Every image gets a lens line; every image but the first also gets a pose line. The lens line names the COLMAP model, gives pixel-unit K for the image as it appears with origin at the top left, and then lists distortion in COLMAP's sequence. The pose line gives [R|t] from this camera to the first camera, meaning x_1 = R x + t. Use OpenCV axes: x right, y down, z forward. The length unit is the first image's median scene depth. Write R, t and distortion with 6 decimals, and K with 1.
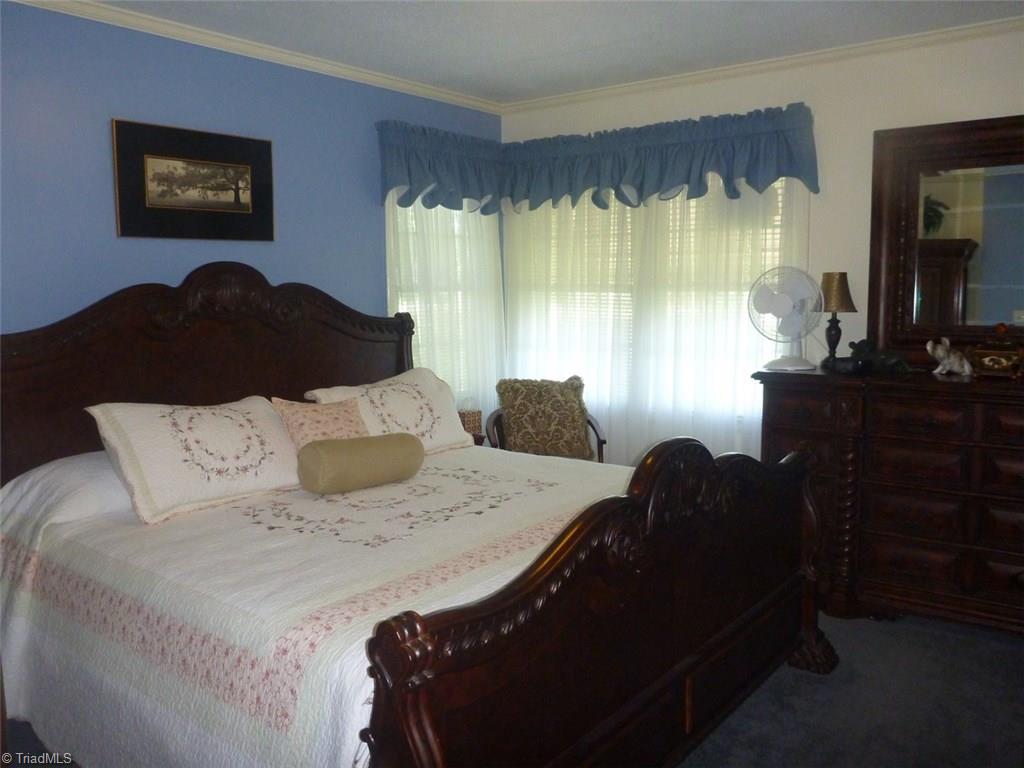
lens RADIAL K [[845.2, 0, 509.8], [0, 845.2, 388.8], [0, 0, 1]] dist [-0.024895, 0.002179]
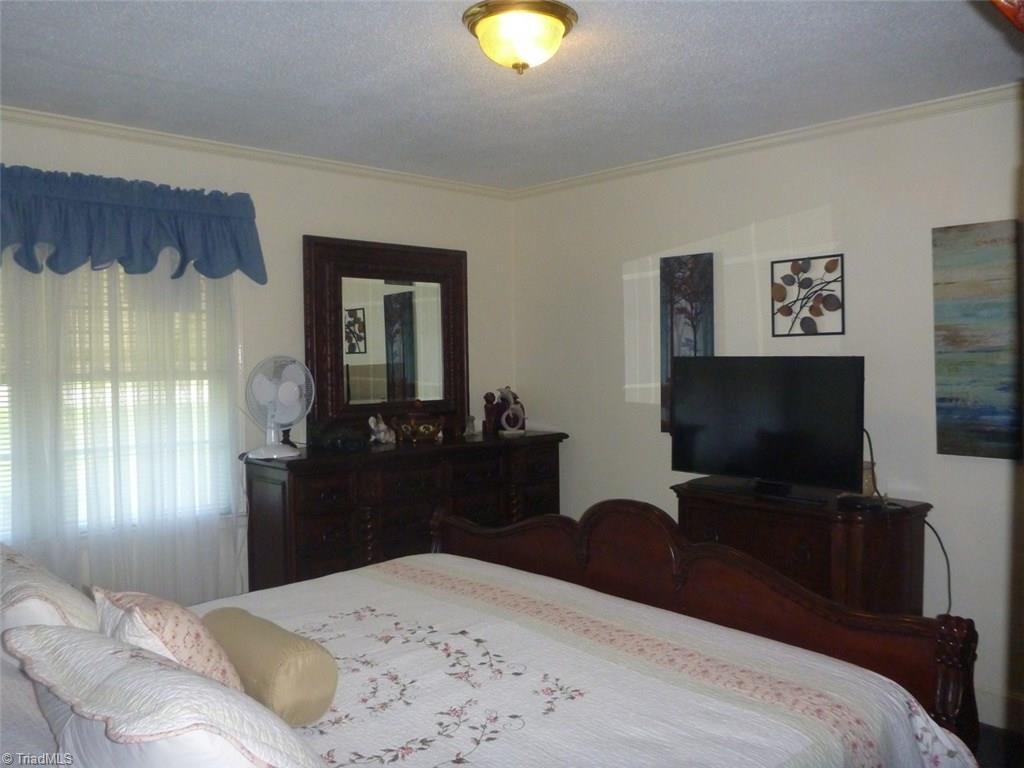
lens RADIAL K [[845.2, 0, 509.4], [0, 845.2, 377.6], [0, 0, 1]] dist [-0.024895, 0.002179]
pose [[0.162027, -0.015157, 0.986670, -0.601726], [0.132198, 0.991202, -0.006482, -0.073568], [-0.977891, 0.131486, 0.162605, 0.557638]]
